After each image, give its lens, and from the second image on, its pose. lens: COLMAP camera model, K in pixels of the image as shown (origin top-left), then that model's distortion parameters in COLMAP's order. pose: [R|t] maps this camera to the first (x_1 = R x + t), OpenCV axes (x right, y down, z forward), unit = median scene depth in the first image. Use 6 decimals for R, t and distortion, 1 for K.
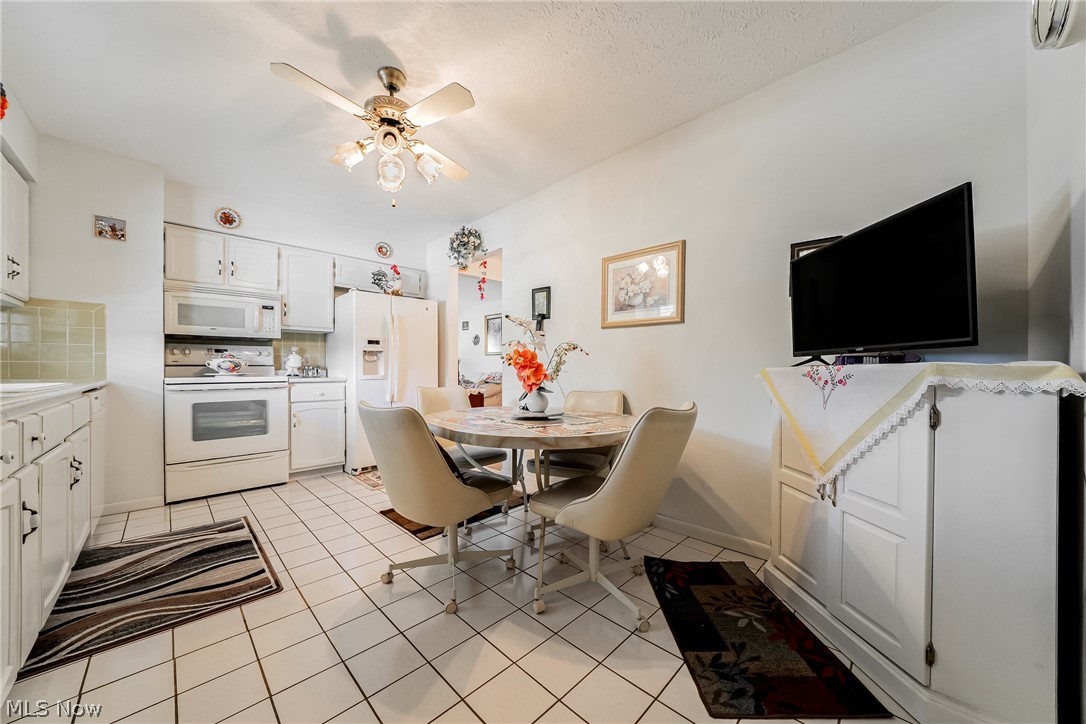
lens RADIAL K [[380.6, 0, 540.2], [0, 380.6, 369.3], [0, 0, 1]] dist [-0.008802, 0.000127]
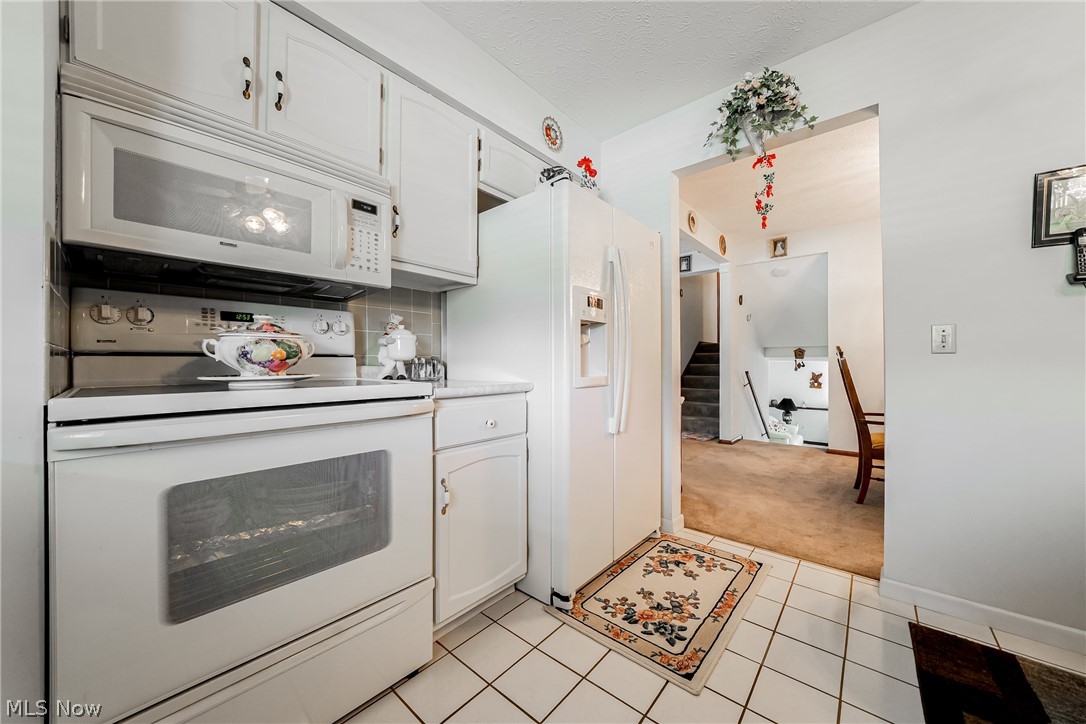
lens RADIAL K [[376.2, 0, 543.0], [0, 376.2, 362.0], [0, 0, 1]] dist [-0.008824, 0.000044]
pose [[0.997031, -0.001173, 0.076992, -0.598667], [0.001659, 0.999979, -0.006246, 0.000451], [-0.076983, 0.006355, 0.997012, 0.633873]]
